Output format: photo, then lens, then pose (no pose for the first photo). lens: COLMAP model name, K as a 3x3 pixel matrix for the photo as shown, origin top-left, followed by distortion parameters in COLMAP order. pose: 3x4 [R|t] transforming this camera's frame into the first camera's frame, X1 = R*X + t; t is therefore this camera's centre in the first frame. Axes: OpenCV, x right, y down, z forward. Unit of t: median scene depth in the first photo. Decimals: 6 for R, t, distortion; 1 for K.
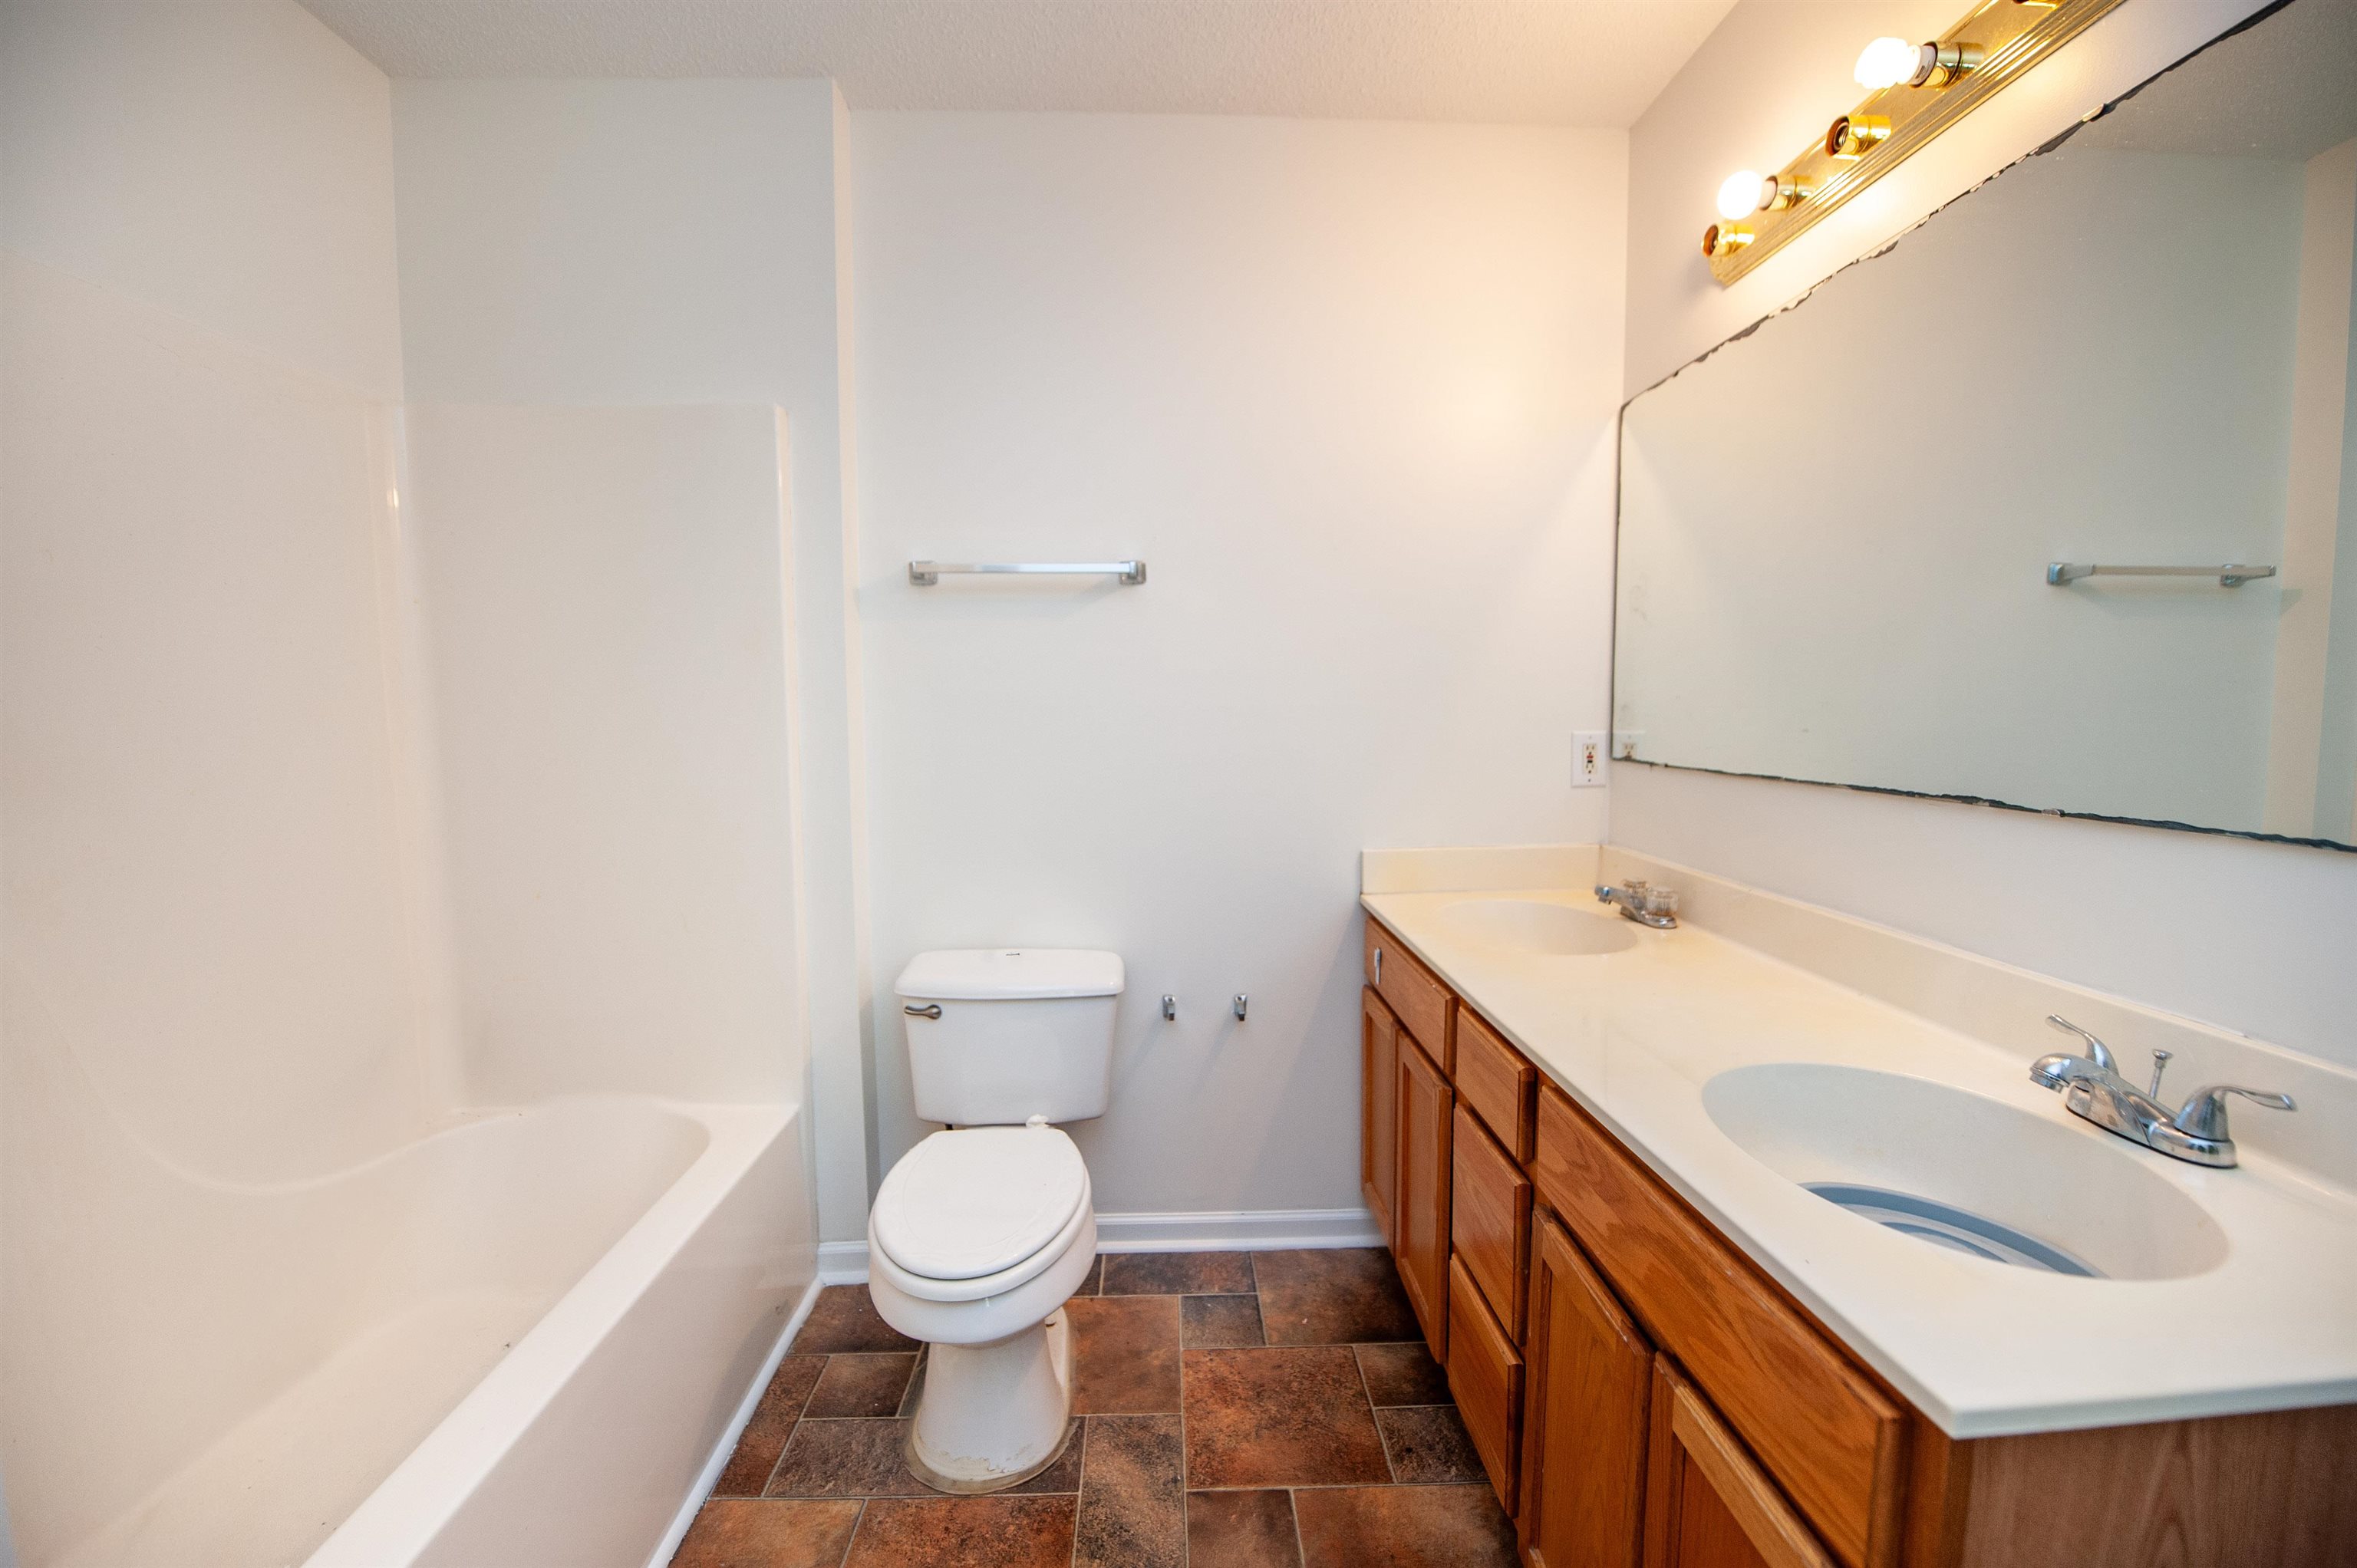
lens RADIAL K [[949.1, 0, 1194.1], [0, 949.1, 787.6], [0, 0, 1]] dist [-0.023994, -0.000473]
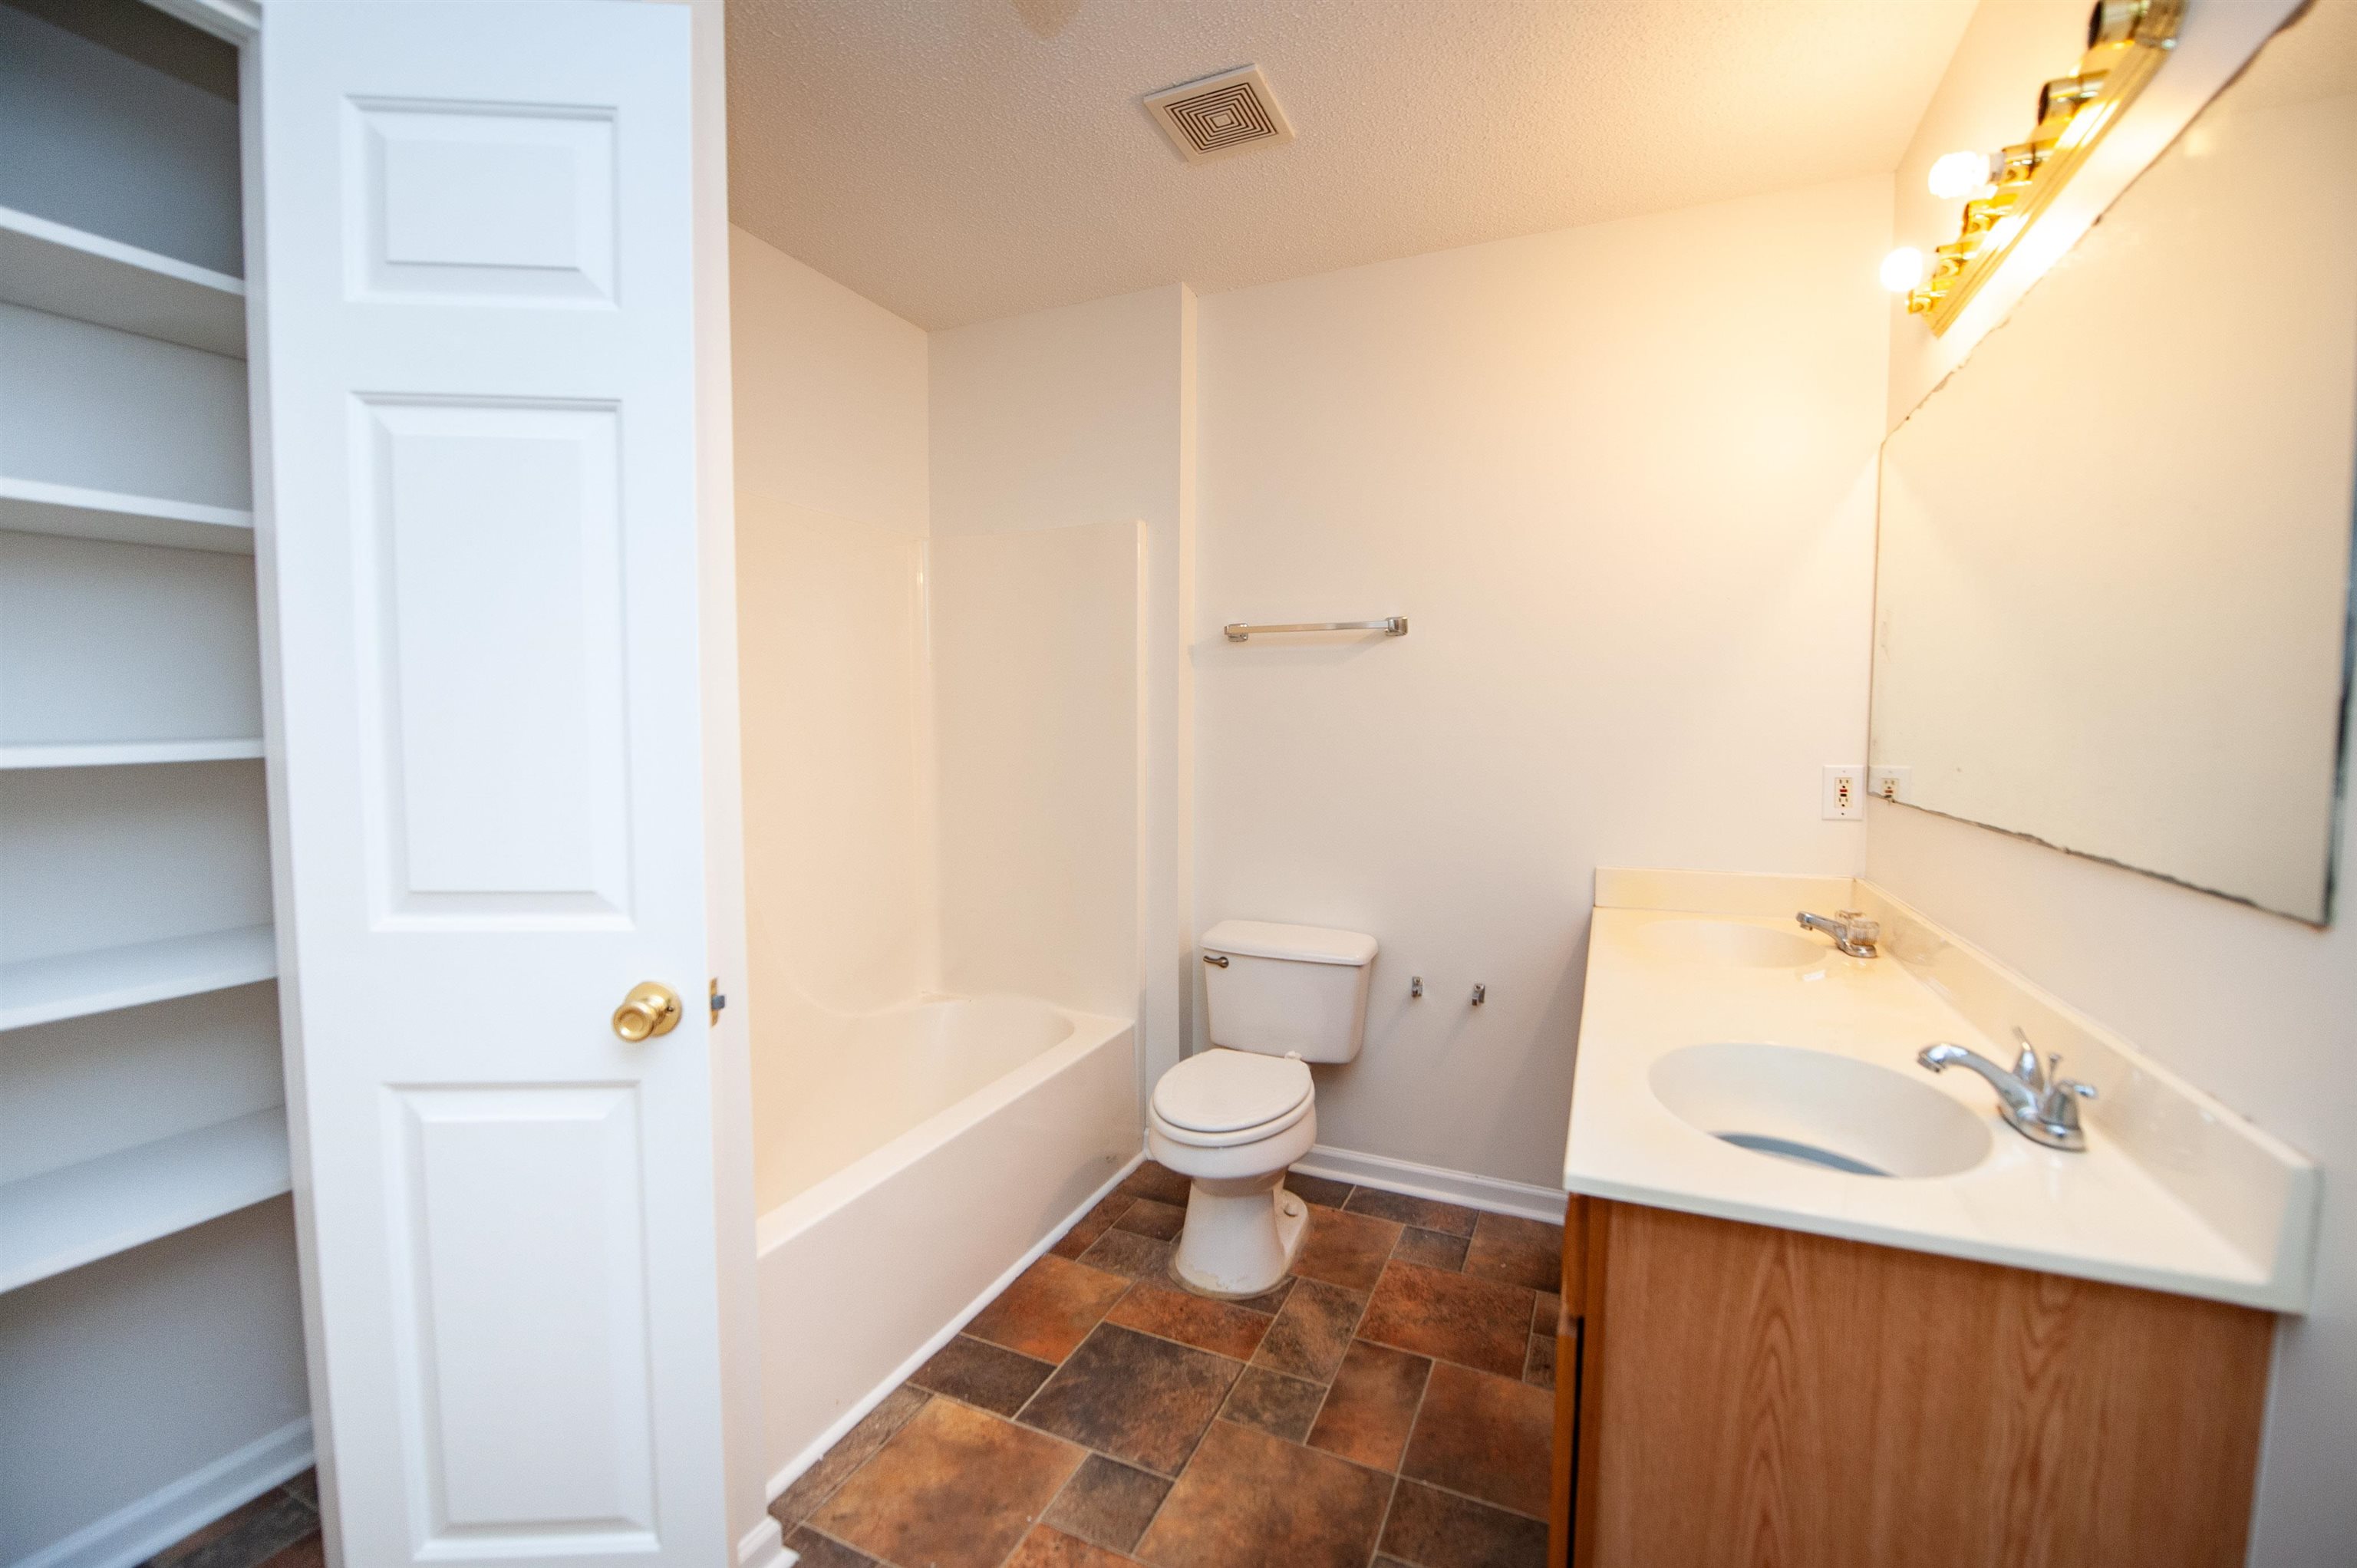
lens RADIAL K [[974.0, 0, 1178.5], [0, 974.0, 784.0], [0, 0, 1]] dist [-0.027442, -0.000058]
pose [[0.892578, 0.034472, -0.449573, 0.302933], [-0.044577, 0.998935, -0.011907, 0.005281], [0.448684, 0.030669, 0.893164, -0.288238]]
